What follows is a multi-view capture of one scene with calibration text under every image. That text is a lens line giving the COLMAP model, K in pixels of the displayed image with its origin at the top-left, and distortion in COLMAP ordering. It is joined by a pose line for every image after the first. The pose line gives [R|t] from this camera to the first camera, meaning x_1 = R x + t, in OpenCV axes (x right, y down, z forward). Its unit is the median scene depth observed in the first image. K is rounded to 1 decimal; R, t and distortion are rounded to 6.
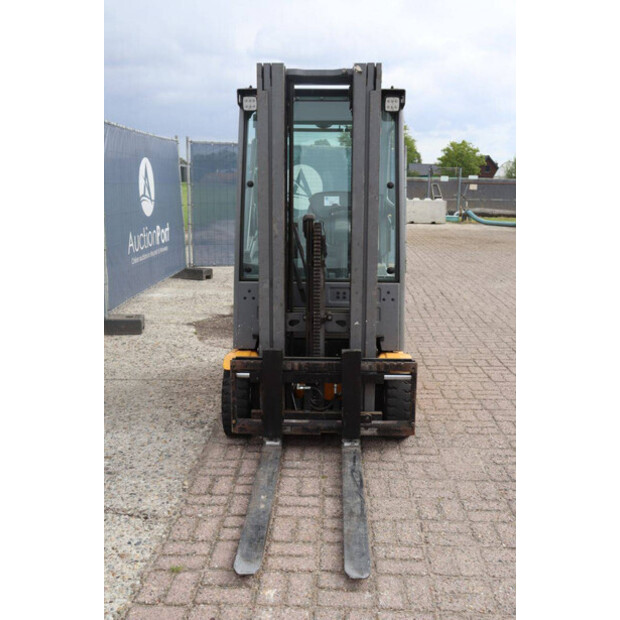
lens RADIAL K [[695.7, 0, 310.0], [0, 695.7, 310.0], [0, 0, 1]] dist [-0.024580, -0.015602]
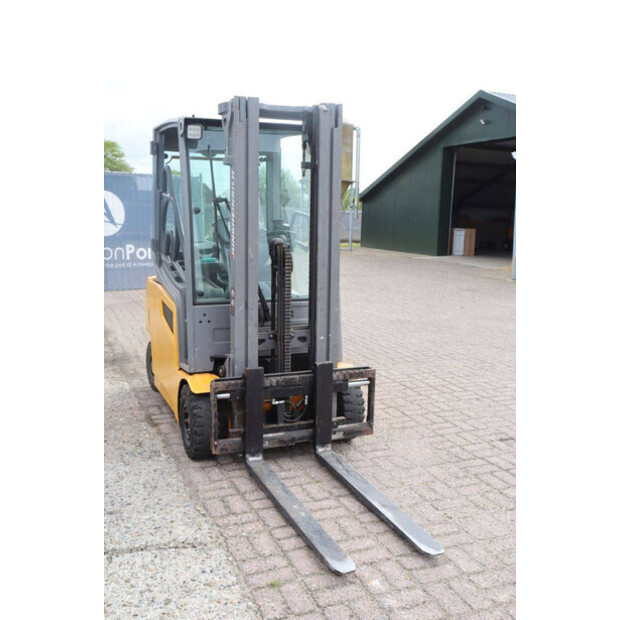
lens RADIAL K [[680.6, 0, 310.0], [0, 680.6, 310.0], [0, 0, 1]] dist [-0.019785, 0.001756]
pose [[0.913547, -0.054658, 0.403044, -0.376421], [0.066638, 0.997653, -0.015747, -0.008961], [-0.401237, 0.041243, 0.915045, 0.026835]]
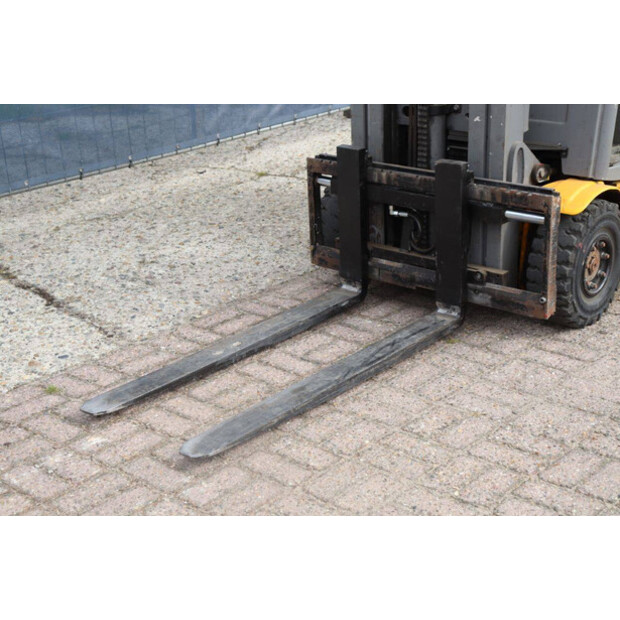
lens RADIAL K [[1126.0, 0, 310.0], [0, 1126.0, 310.0], [0, 0, 1]] dist [0.207139, 0.214101]
pose [[0.776880, 0.195098, -0.598661, 0.577261], [-0.085057, 0.974587, 0.207232, -0.011909], [0.623878, -0.110074, 0.773731, 0.122283]]
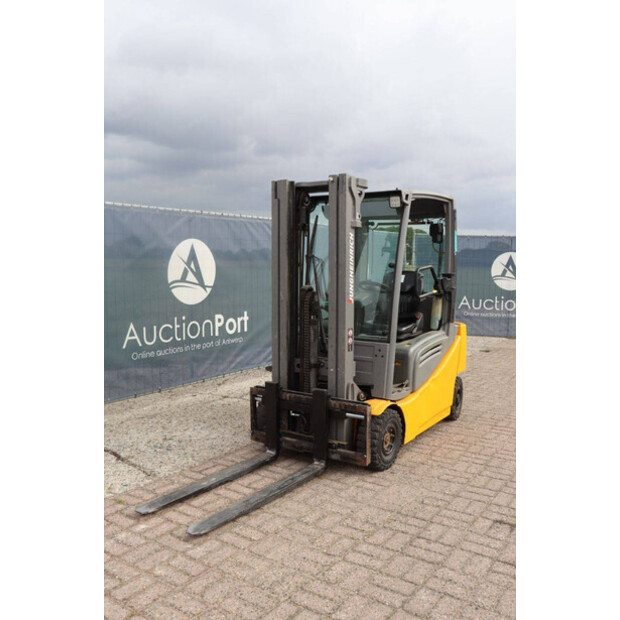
lens RADIAL K [[584.1, 0, 310.0], [0, 584.1, 310.0], [0, 0, 1]] dist [-0.102056, 0.006599]
pose [[0.839980, 0.045521, -0.540704, 0.609959], [-0.103113, 0.991708, -0.076695, -0.004151], [0.532730, 0.120176, 0.837709, 0.058004]]
